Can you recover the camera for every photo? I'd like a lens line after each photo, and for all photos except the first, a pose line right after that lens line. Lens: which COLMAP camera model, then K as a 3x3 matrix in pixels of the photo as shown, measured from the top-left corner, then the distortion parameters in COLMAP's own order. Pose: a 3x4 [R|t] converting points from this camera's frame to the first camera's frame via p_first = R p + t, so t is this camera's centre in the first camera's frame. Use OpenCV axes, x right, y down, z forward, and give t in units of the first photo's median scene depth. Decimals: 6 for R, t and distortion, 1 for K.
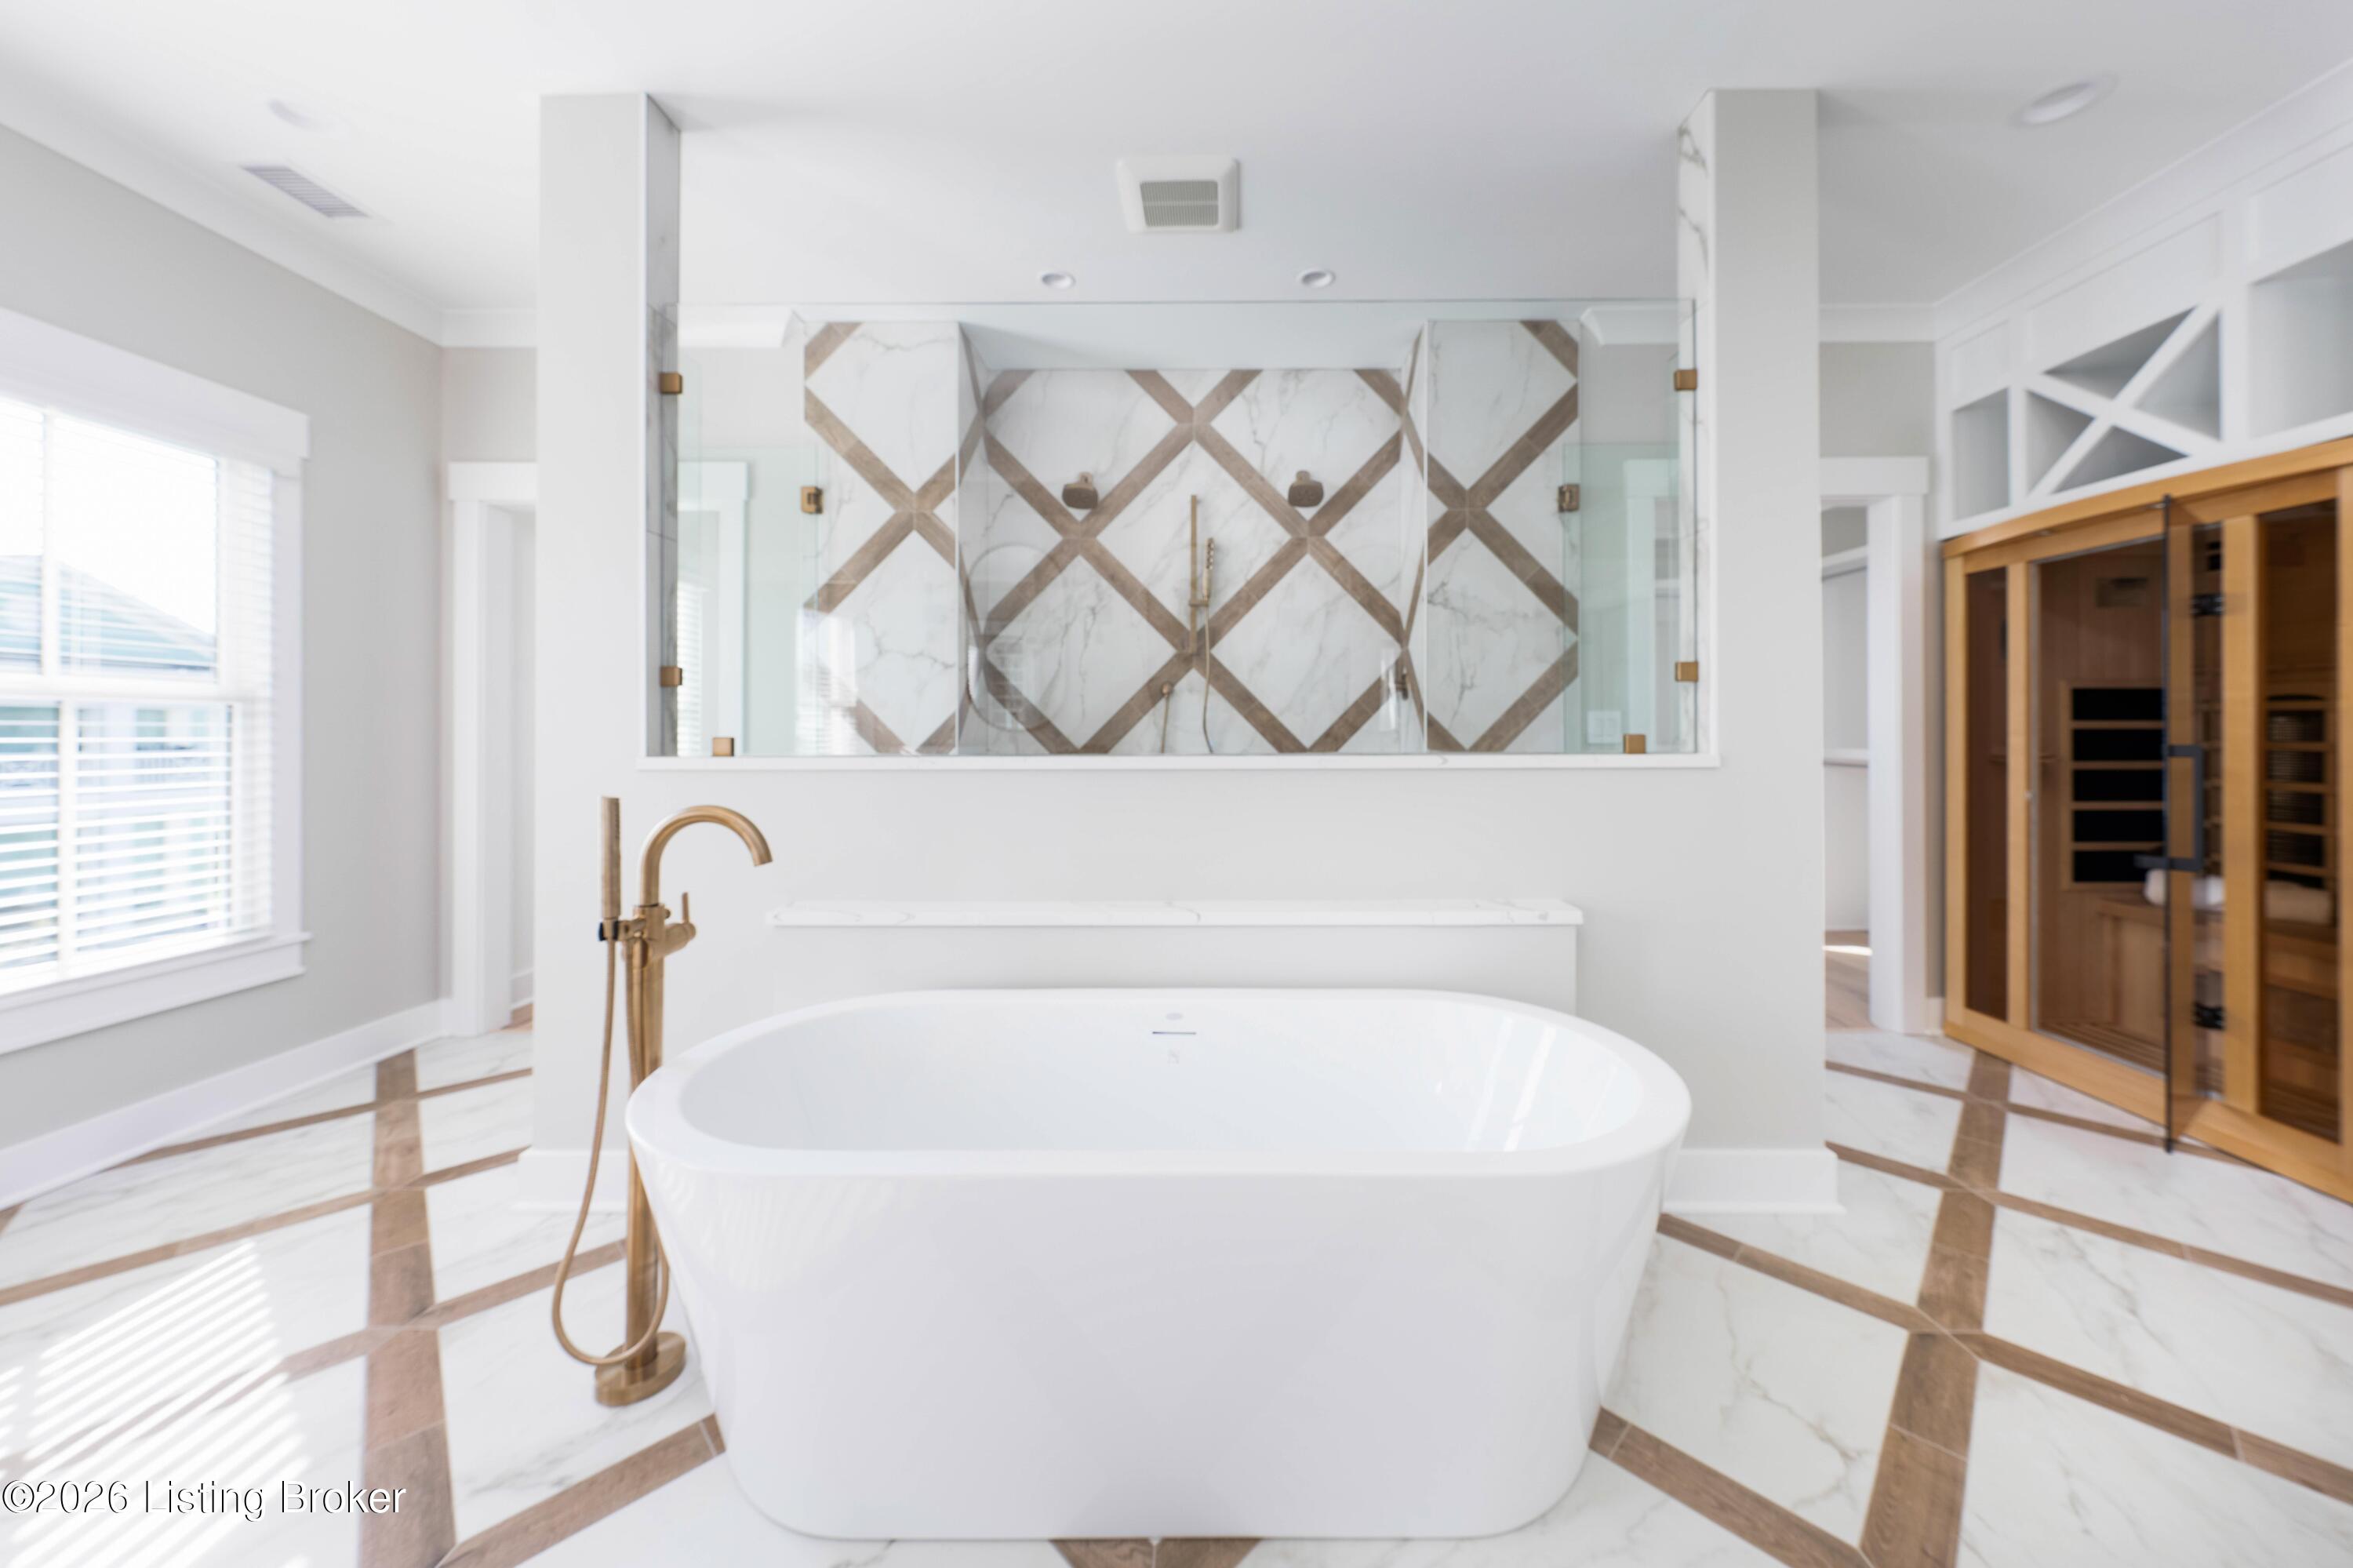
lens RADIAL K [[827.1, 0, 1199.2], [0, 827.1, 733.9], [0, 0, 1]] dist [-0.003310, -0.000355]
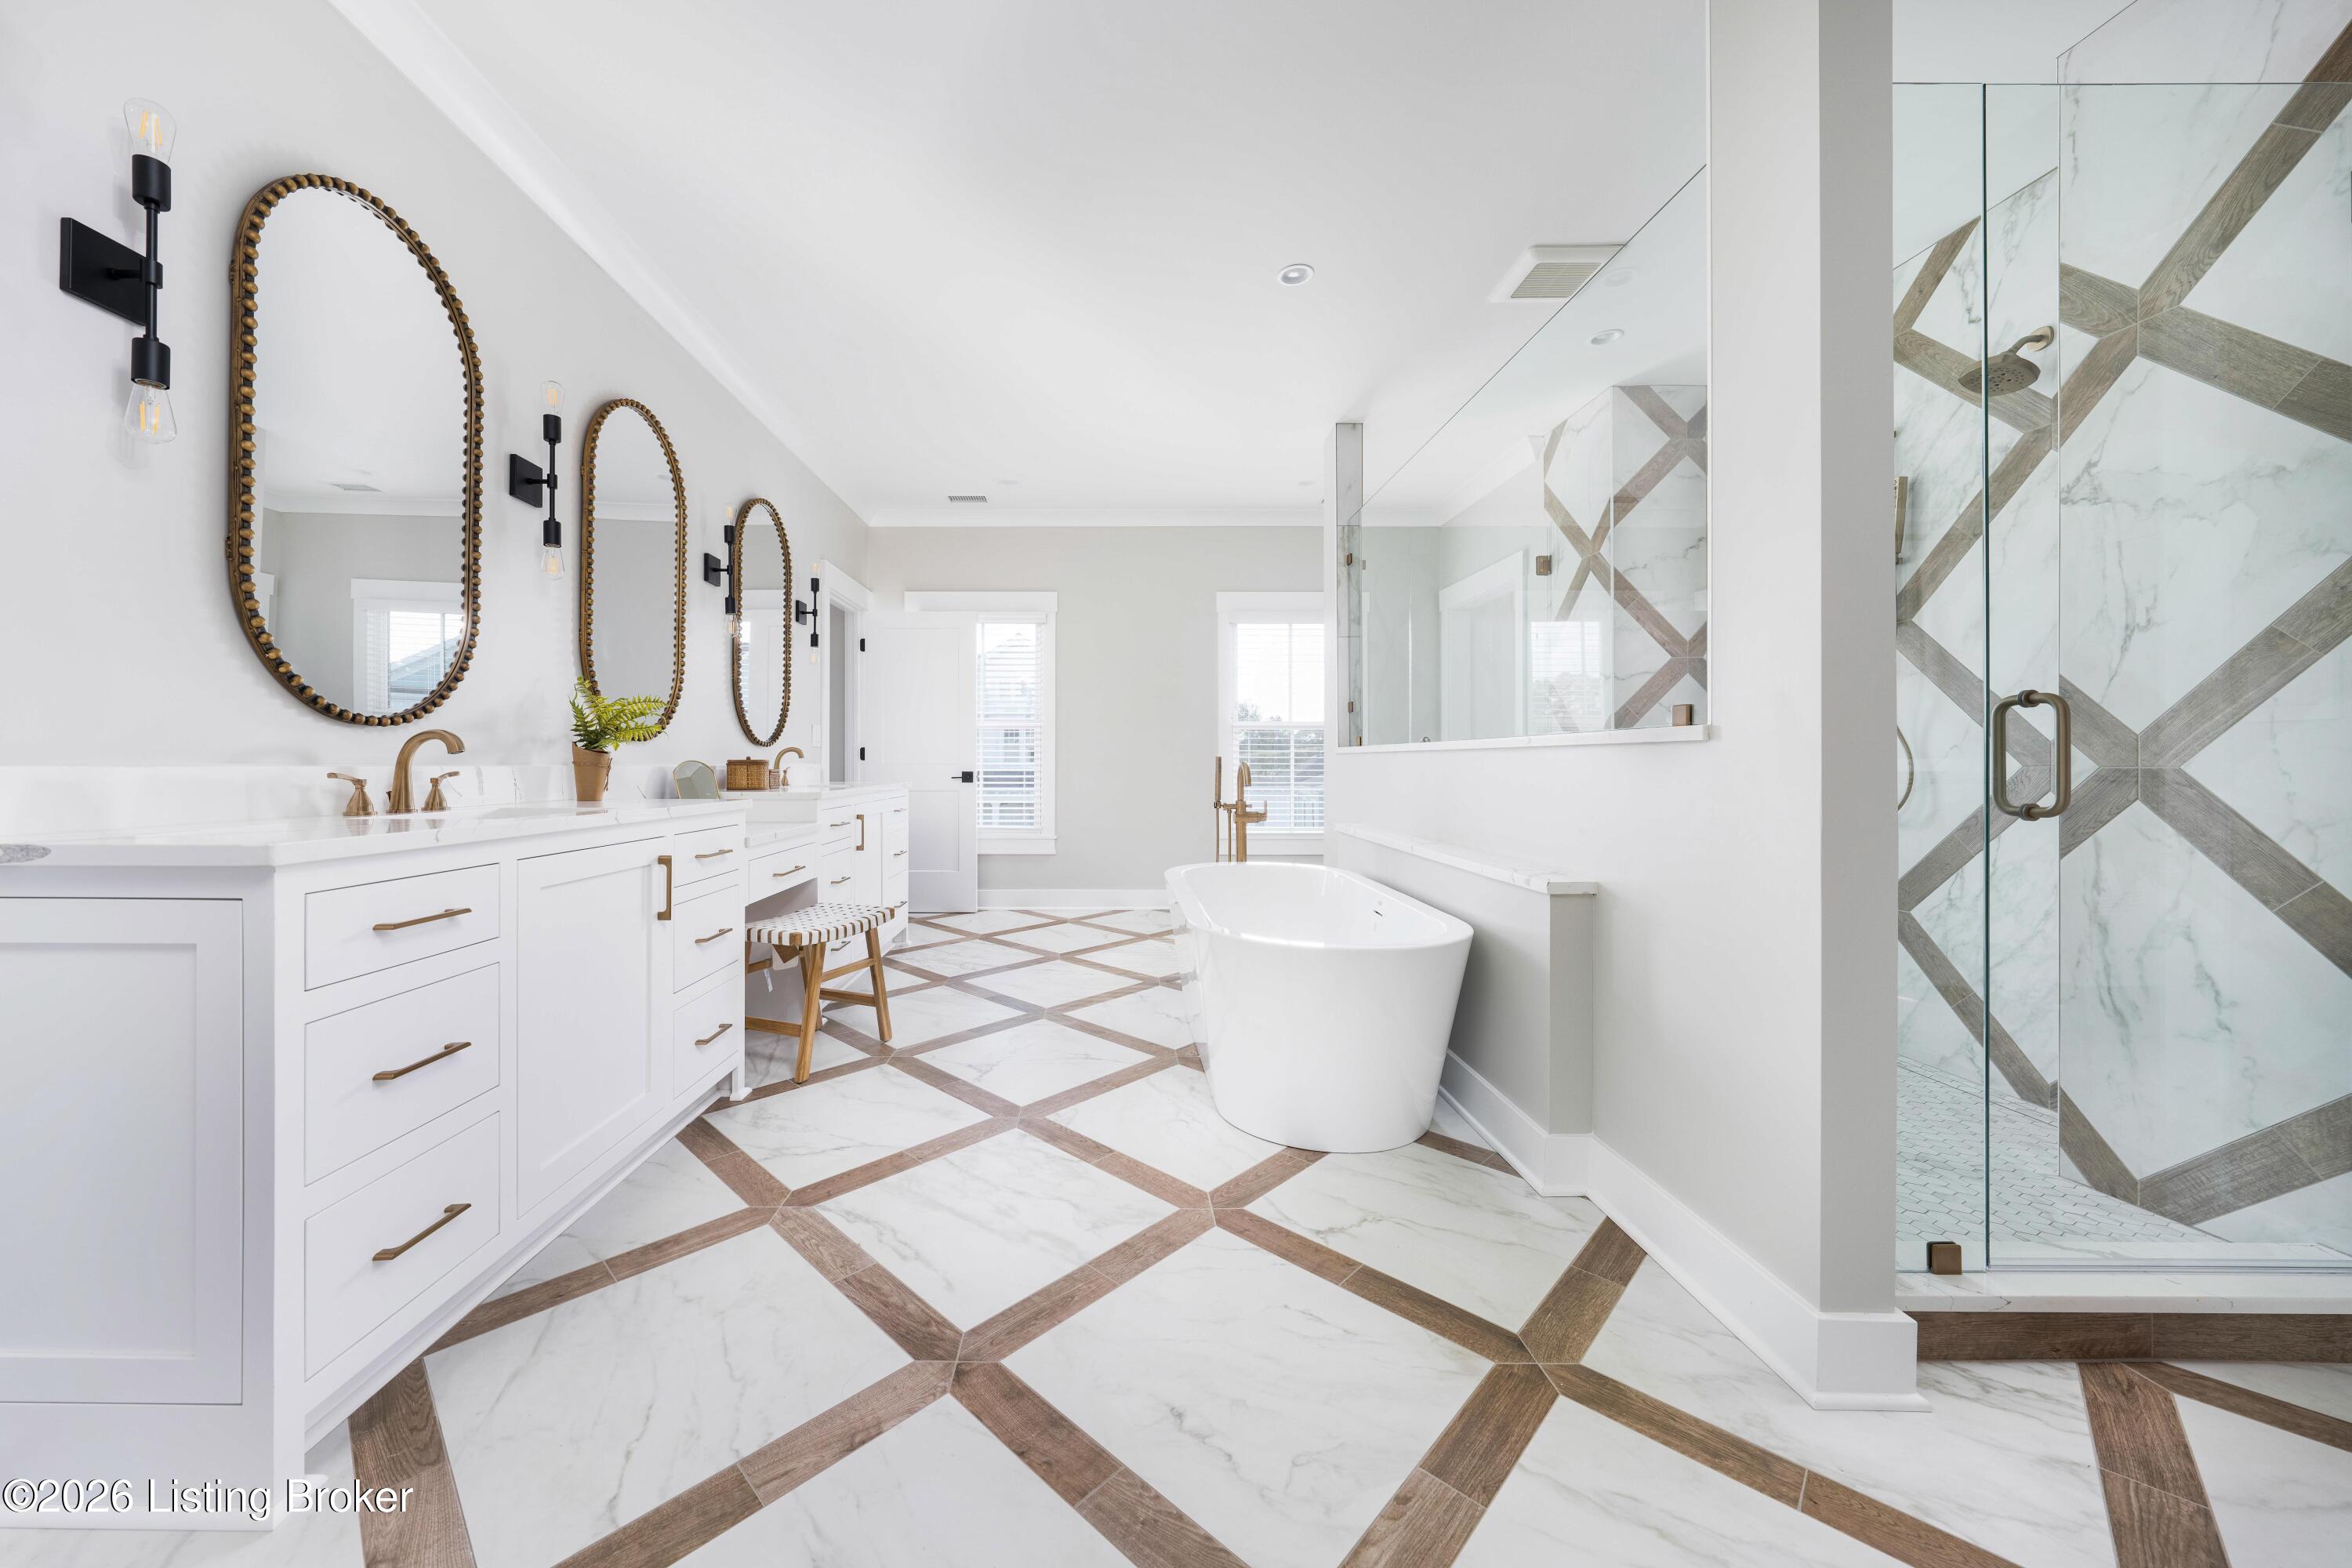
lens RADIAL K [[826.7, 0, 1107.6], [0, 826.7, 764.2], [0, 0, 1]] dist [-0.003310, -0.000355]
pose [[0.015383, 0.006106, -0.999863, 0.881597], [0.002102, 0.999979, 0.006139, 0.035138], [0.999879, -0.002196, 0.015370, 0.253627]]
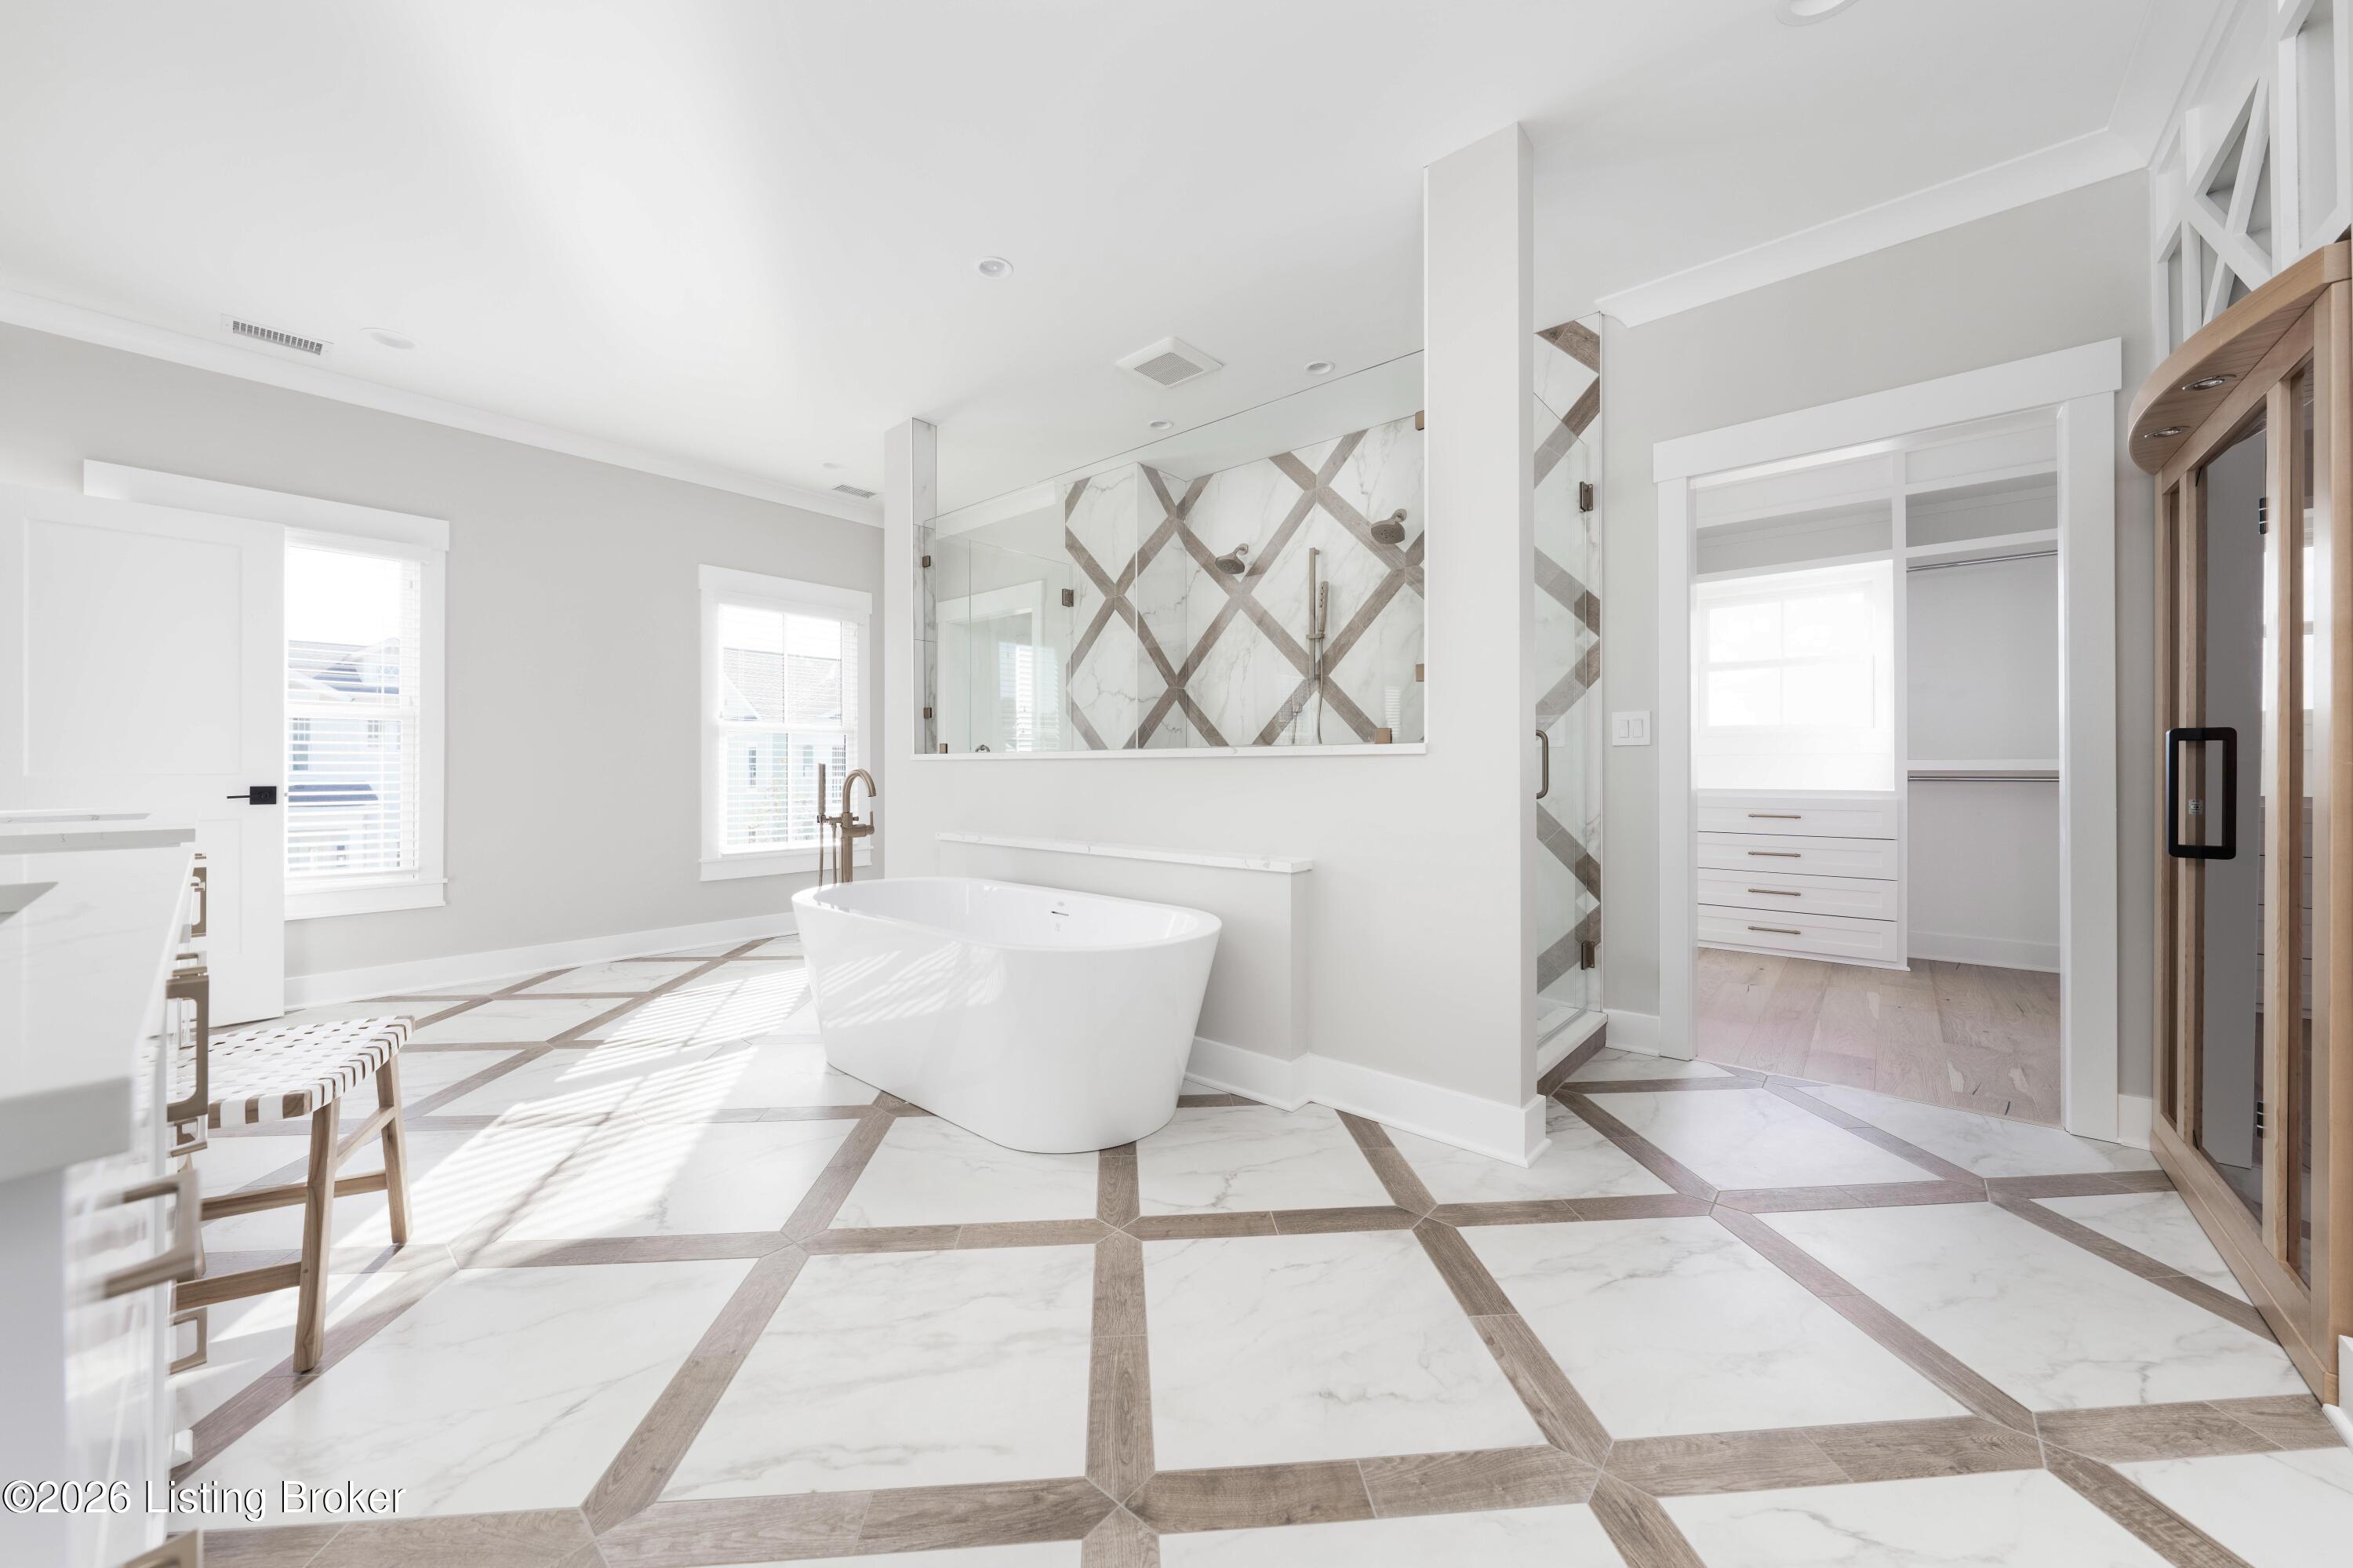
lens RADIAL K [[827.1, 0, 1167.8], [0, 827.1, 772.8], [0, 0, 1]] dist [-0.003310, -0.000355]
pose [[0.762683, 0.006133, -0.646744, 0.689870], [0.000098, 0.999954, 0.009598, 0.033806], [0.646773, -0.007383, 0.762647, -0.077098]]
